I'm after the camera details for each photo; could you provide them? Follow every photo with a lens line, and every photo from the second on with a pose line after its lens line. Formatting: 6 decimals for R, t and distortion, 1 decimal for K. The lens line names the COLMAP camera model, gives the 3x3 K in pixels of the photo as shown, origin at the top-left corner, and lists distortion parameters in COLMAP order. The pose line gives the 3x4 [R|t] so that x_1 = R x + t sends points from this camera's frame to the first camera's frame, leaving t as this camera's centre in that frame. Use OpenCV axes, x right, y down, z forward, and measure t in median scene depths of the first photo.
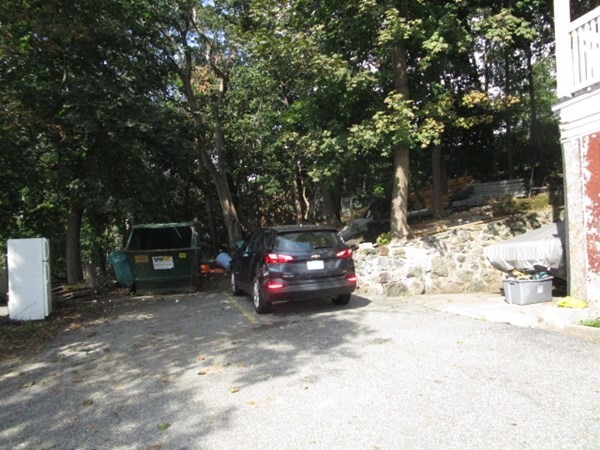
lens RADIAL K [[419.7, 0, 300.0], [0, 419.7, 225.0], [0, 0, 1]] dist [-0.029569, -0.001480]
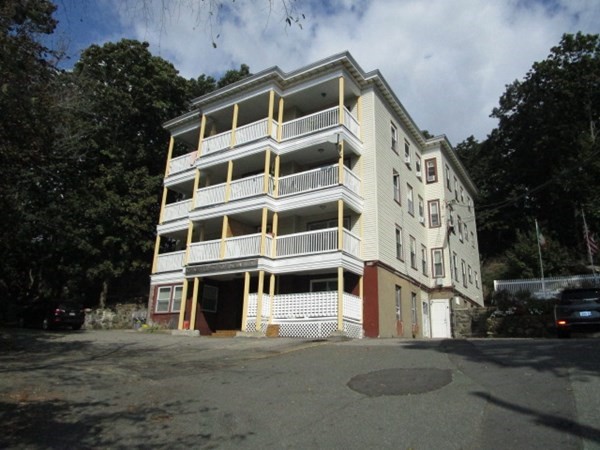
lens RADIAL K [[419.7, 0, 300.0], [0, 419.7, 225.0], [0, 0, 1]] dist [-0.029569, -0.001480]
pose [[0.782252, 0.177365, 0.597180, -0.474361], [-0.062154, 0.976051, -0.208475, -0.010391], [-0.619854, 0.125963, 0.774541, -2.004316]]
